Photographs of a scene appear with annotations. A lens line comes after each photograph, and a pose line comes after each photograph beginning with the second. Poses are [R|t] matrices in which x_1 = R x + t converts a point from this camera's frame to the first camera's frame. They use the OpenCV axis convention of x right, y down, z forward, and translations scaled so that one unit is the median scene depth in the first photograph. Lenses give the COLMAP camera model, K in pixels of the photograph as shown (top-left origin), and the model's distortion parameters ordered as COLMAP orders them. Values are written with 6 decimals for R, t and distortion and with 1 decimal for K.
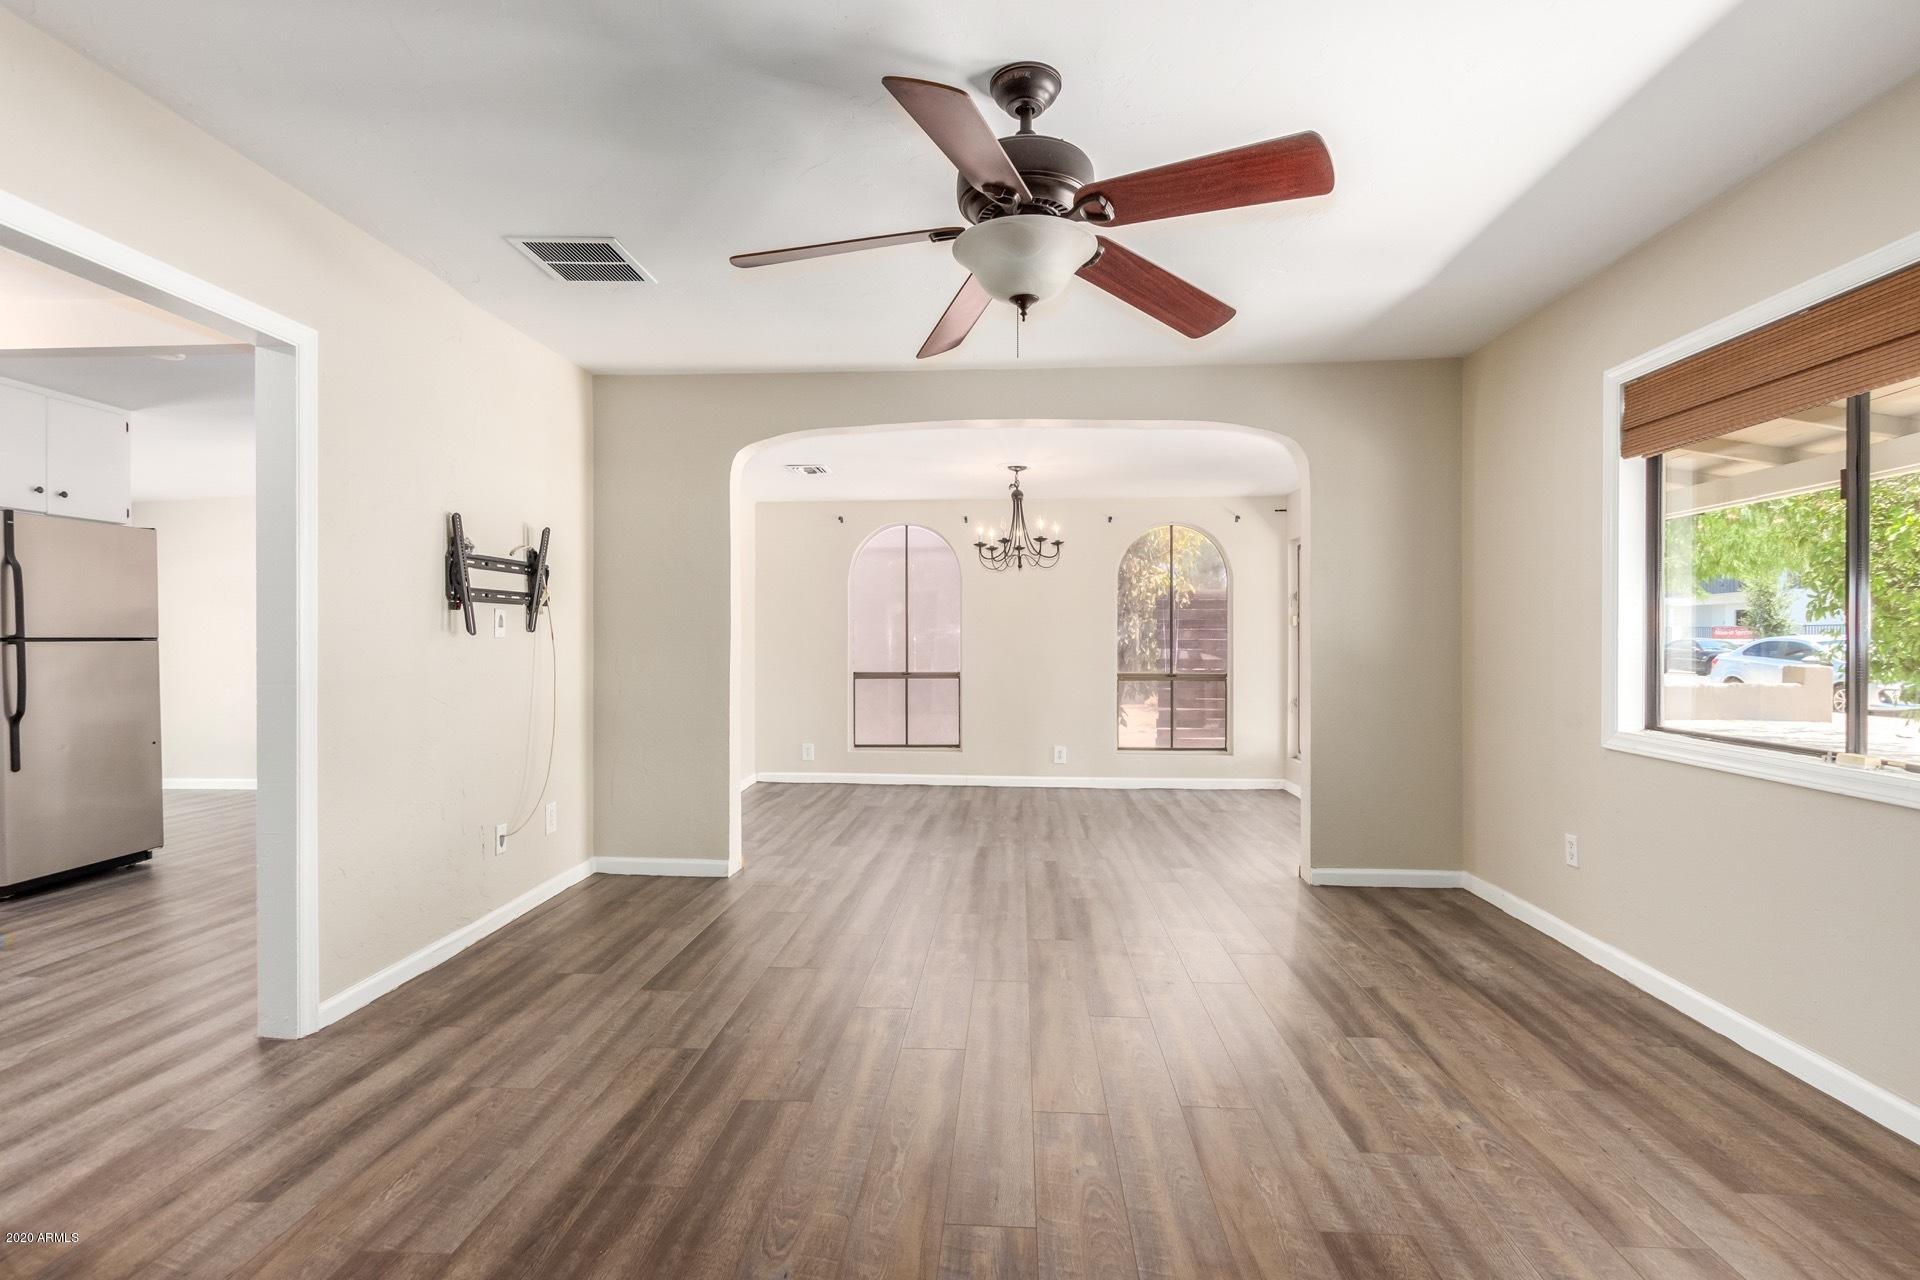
lens RADIAL K [[874.4, 0, 960.2], [0, 874.4, 643.2], [0, 0, 1]] dist [-0.002318, -0.000831]
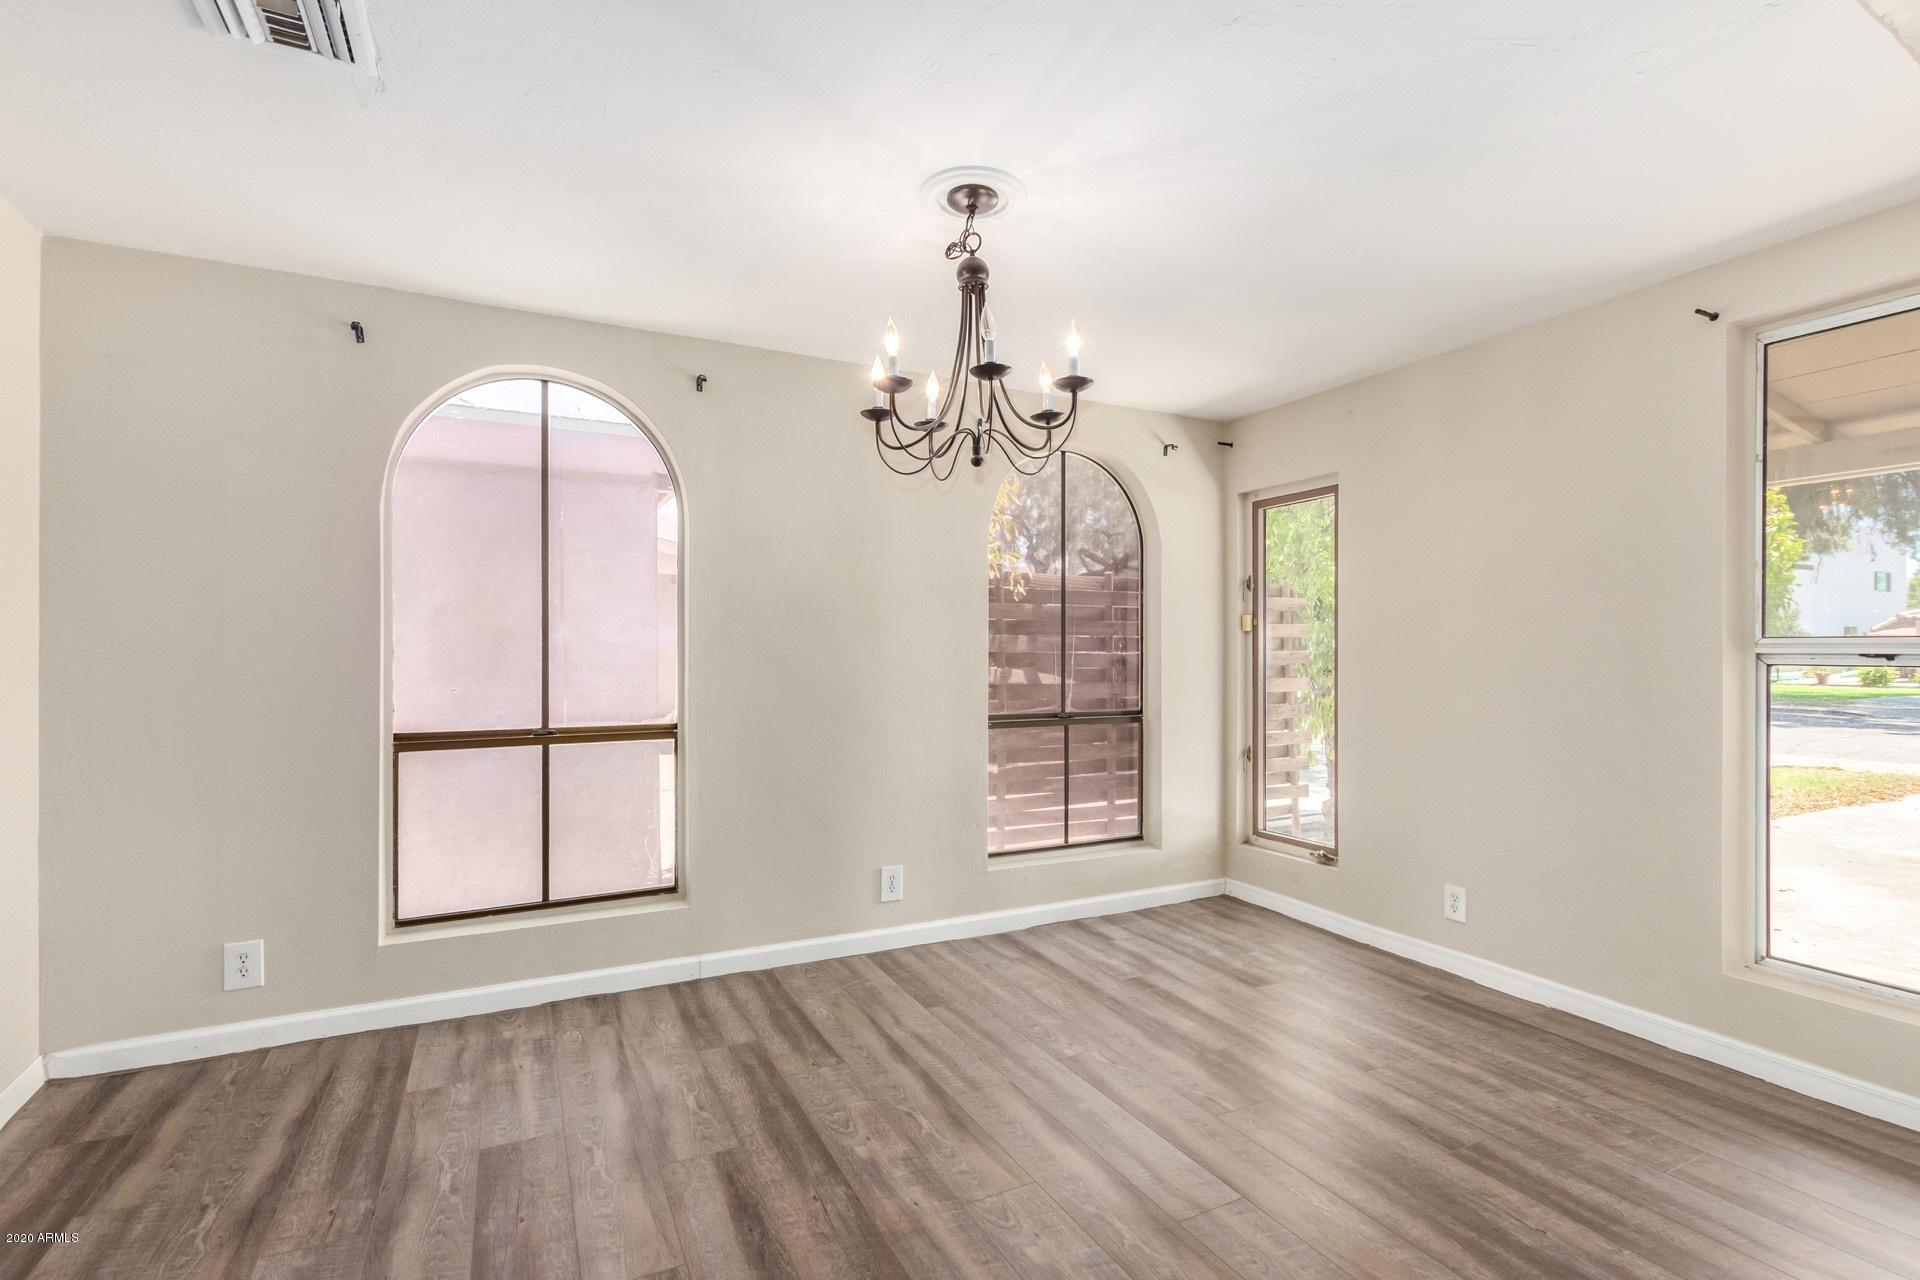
lens RADIAL K [[887.7, 0, 970.8], [0, 887.7, 644.9], [0, 0, 1]] dist [0.004596, 0.000257]
pose [[0.856789, 0.004129, 0.515650, -0.109449], [0.001944, 0.999935, -0.011237, -0.002485], [-0.515663, 0.010630, 0.856725, 0.539637]]
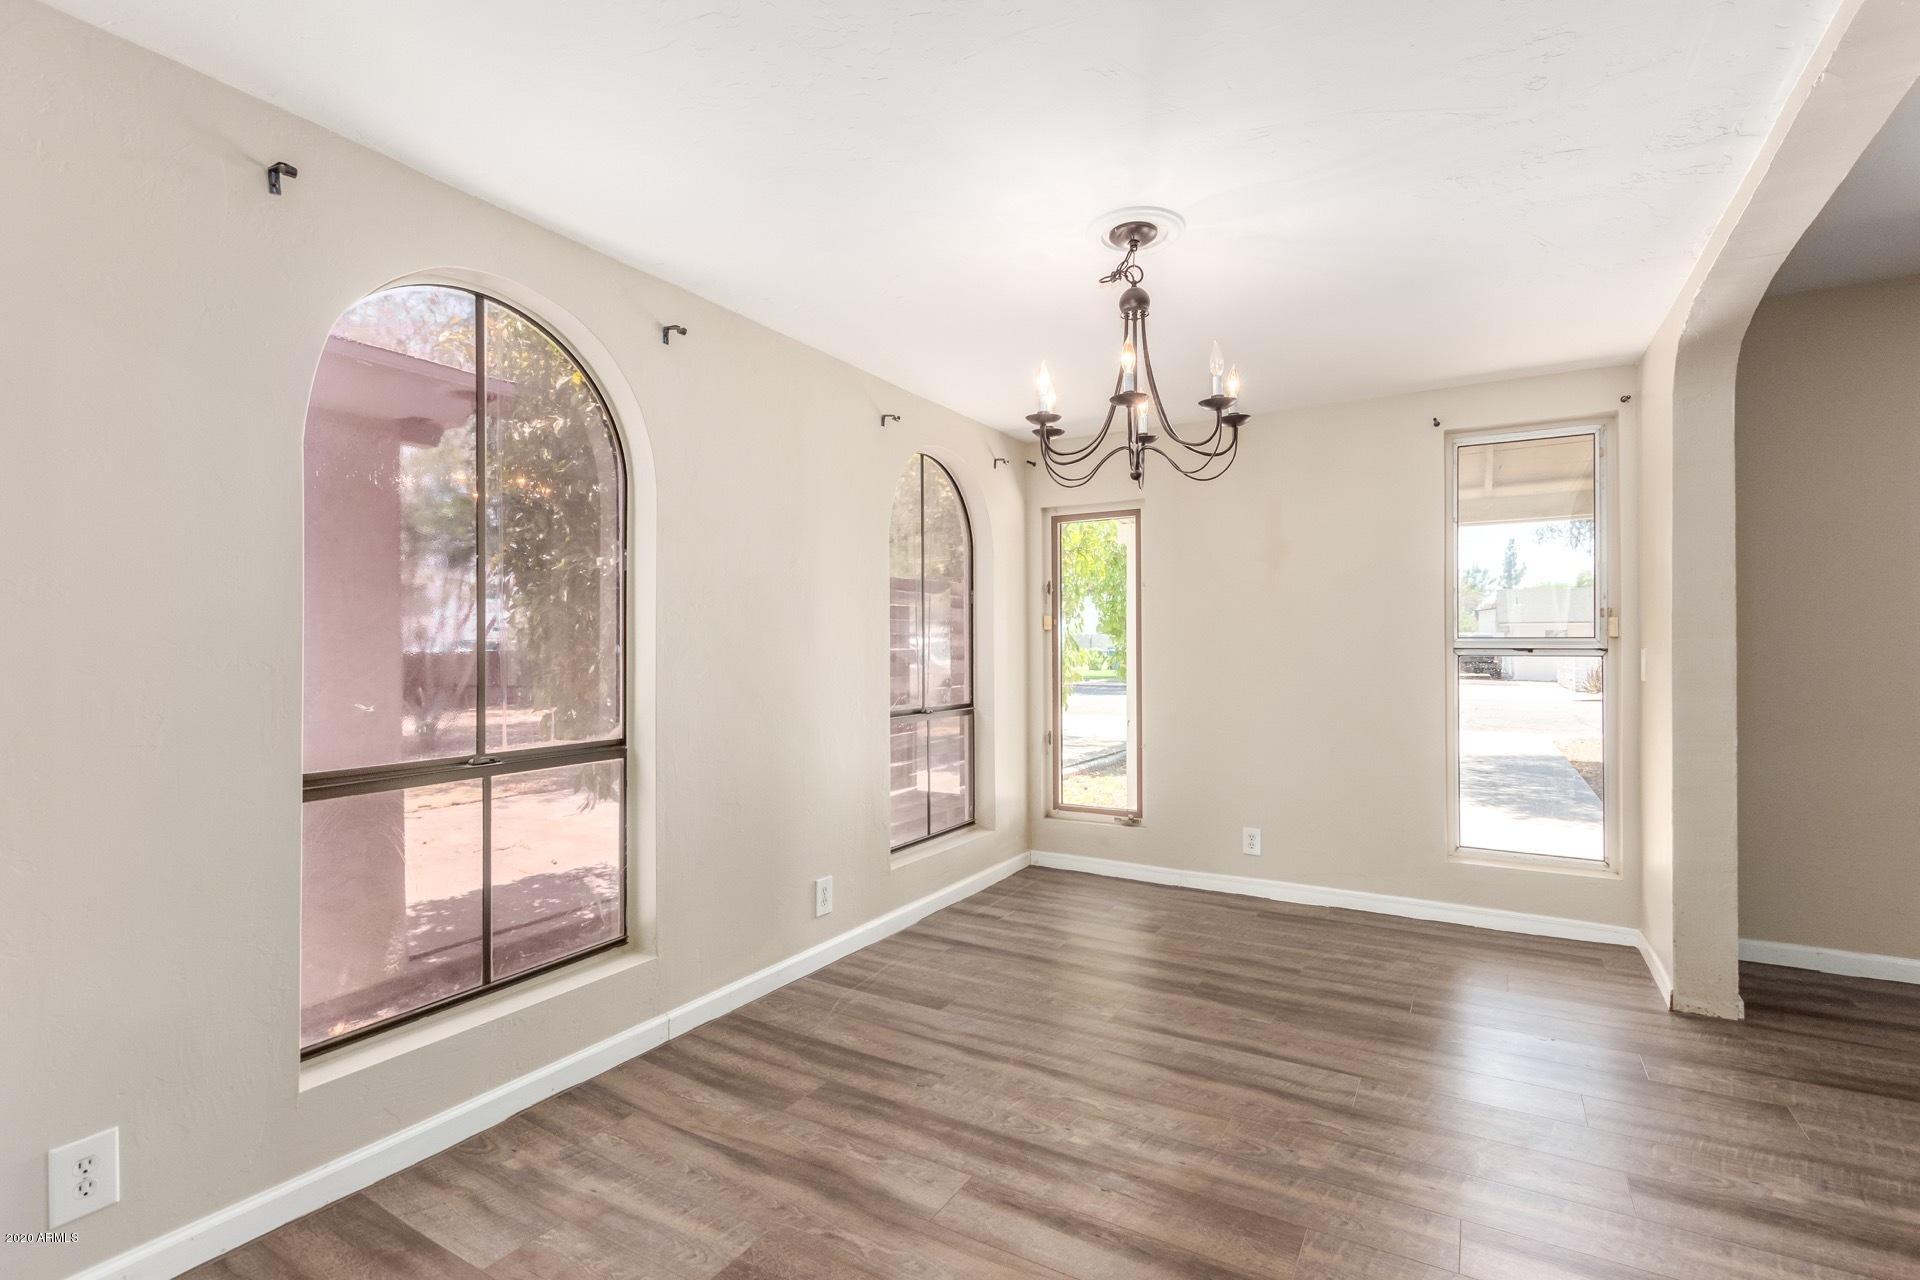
lens RADIAL K [[887.5, 0, 961.2], [0, 887.5, 634.6], [0, 0, 1]] dist [0.011173, -0.006442]
pose [[0.444753, 0.008861, 0.895609, -0.282115], [0.007991, 0.999872, -0.013861, -0.005665], [-0.895617, 0.013322, 0.444626, 0.717075]]
